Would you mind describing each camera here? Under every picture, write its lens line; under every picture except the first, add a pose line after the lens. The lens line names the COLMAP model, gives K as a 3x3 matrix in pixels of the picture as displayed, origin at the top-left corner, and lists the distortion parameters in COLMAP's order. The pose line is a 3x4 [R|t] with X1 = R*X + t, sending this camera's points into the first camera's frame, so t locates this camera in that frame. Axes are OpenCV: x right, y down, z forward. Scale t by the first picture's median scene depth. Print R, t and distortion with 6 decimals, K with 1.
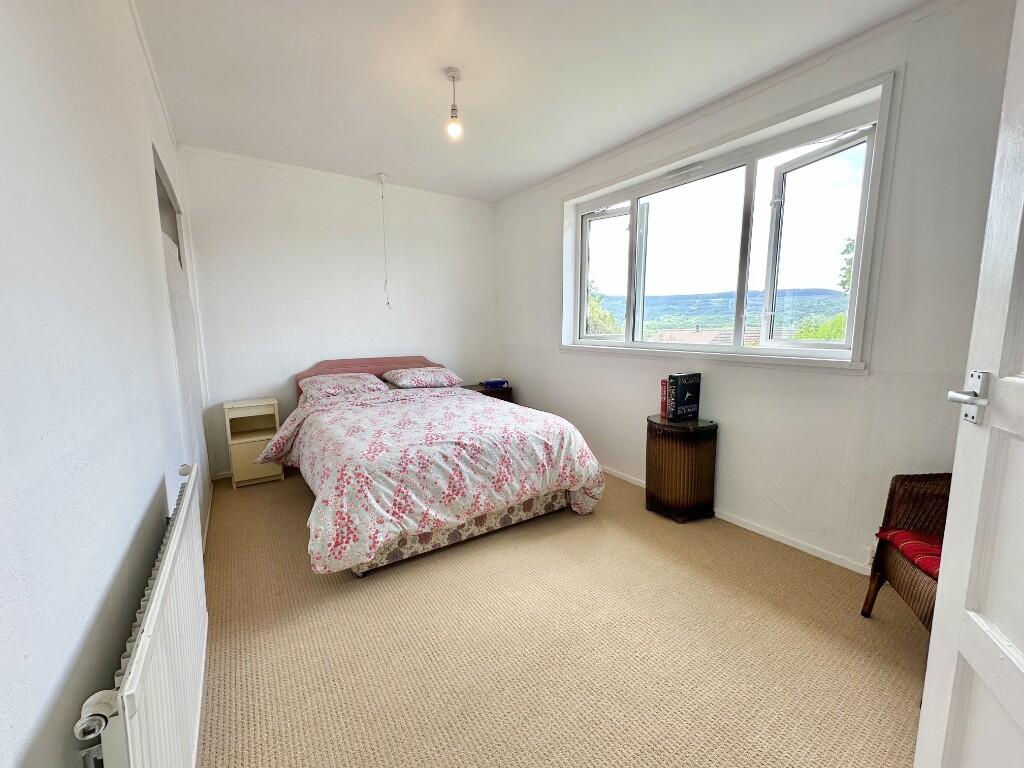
lens RADIAL K [[411.4, 0, 512.0], [0, 411.4, 384.0], [0, 0, 1]] dist [0.001138, 0.000116]
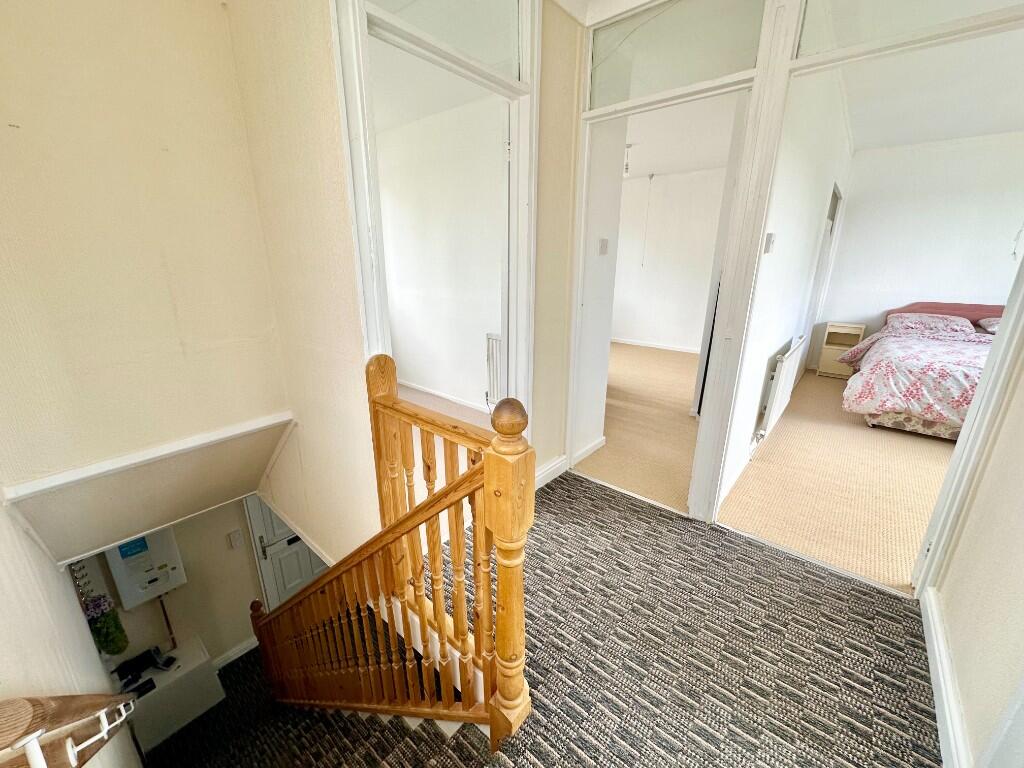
lens RADIAL K [[411.4, 0, 512.0], [0, 411.4, 384.0], [0, 0, 1]] dist [0.001138, 0.000116]
pose [[0.279171, 0.287670, -0.916138, 0.720744], [-0.143419, 0.955861, 0.256439, 0.065544], [0.949471, 0.059801, 0.308106, -0.943279]]
